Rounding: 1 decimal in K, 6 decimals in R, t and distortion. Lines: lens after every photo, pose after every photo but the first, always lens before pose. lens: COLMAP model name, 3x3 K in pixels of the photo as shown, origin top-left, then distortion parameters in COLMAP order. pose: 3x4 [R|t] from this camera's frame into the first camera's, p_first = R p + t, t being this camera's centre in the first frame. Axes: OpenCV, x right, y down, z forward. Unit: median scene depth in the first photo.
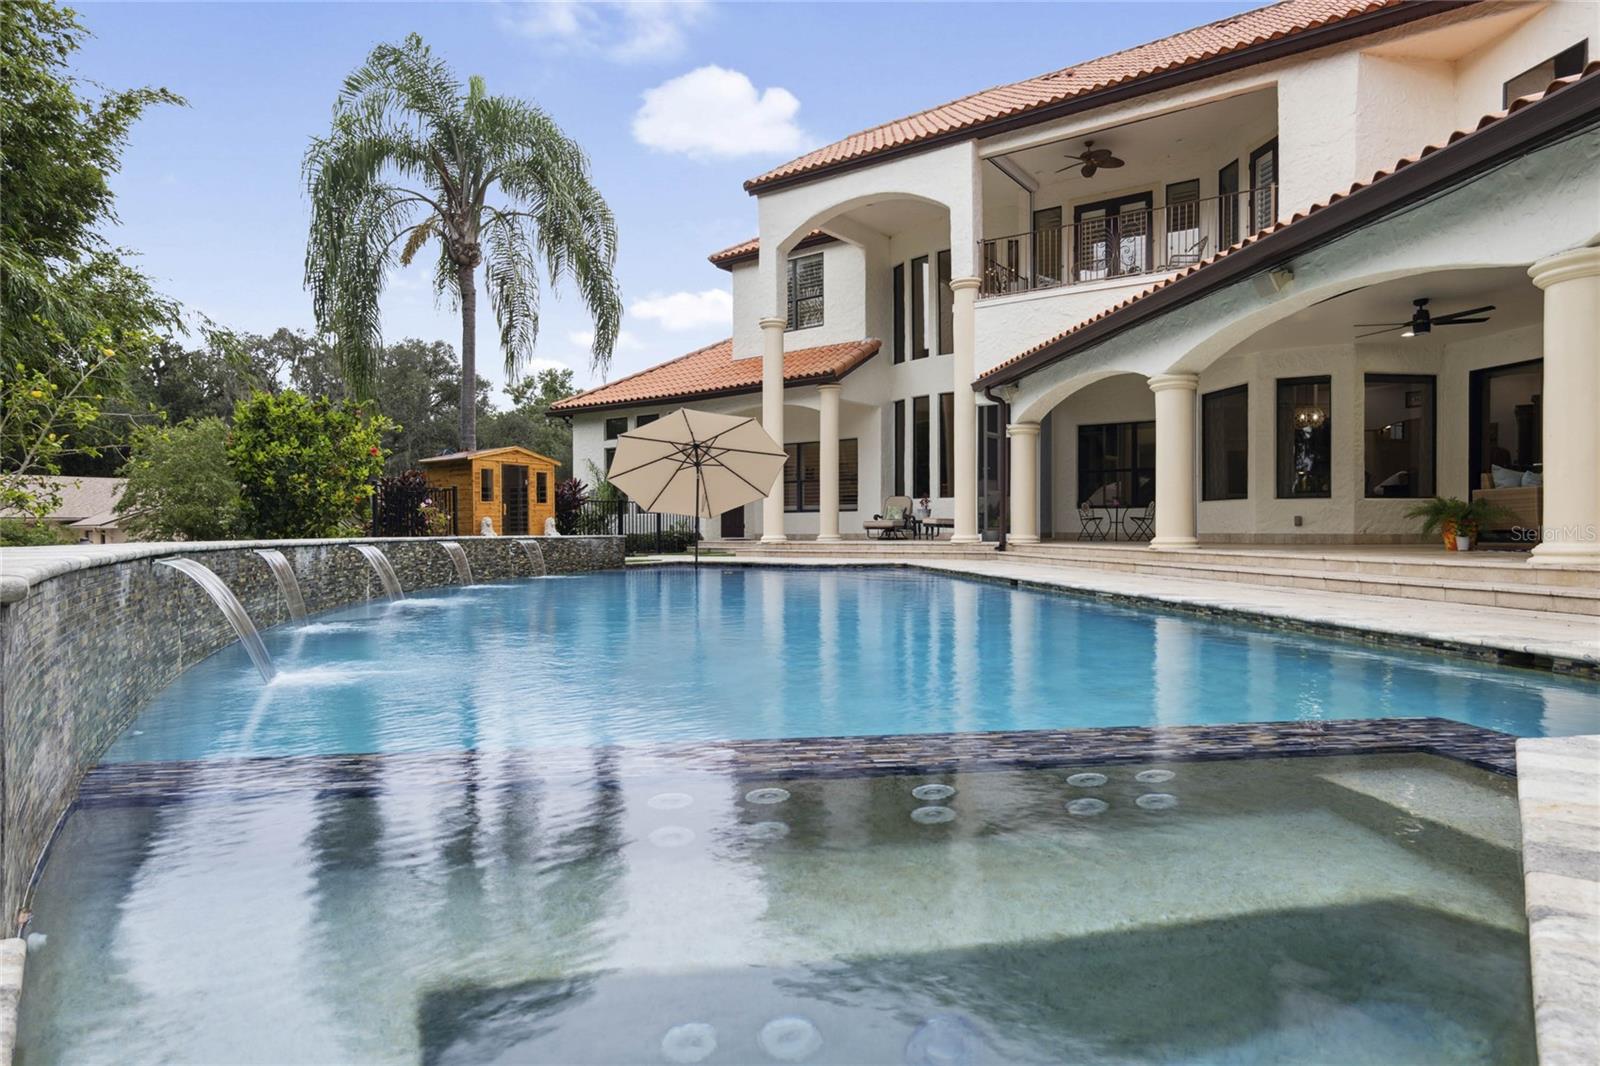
lens RADIAL K [[920.4, 0, 800.3], [0, 920.4, 531.4], [0, 0, 1]] dist [-0.005077, -0.000172]
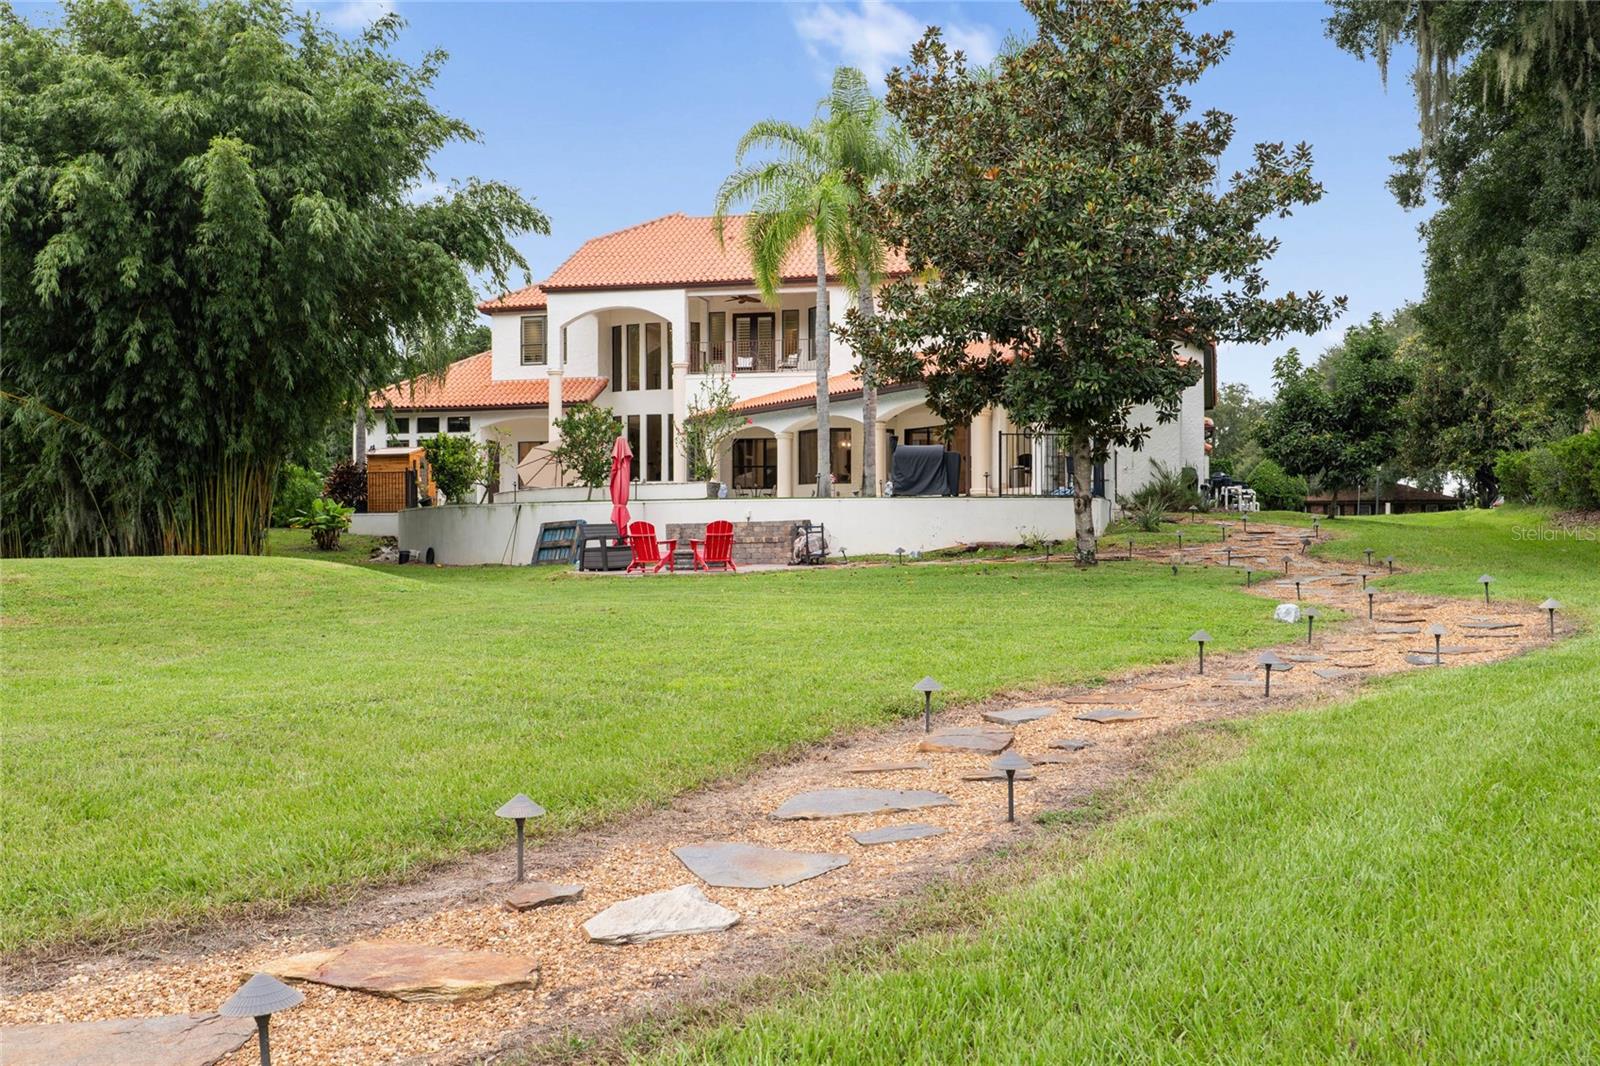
lens RADIAL K [[1613.1, 0, 800.2], [0, 1613.1, 535.8], [0, 0, 1]] dist [0.000140, 0.000000]
pose [[0.930044, 0.007107, 0.367380, -0.781045], [-0.002739, 0.999919, -0.012409, 0.112458], [-0.367438, 0.010535, 0.929988, -2.089208]]
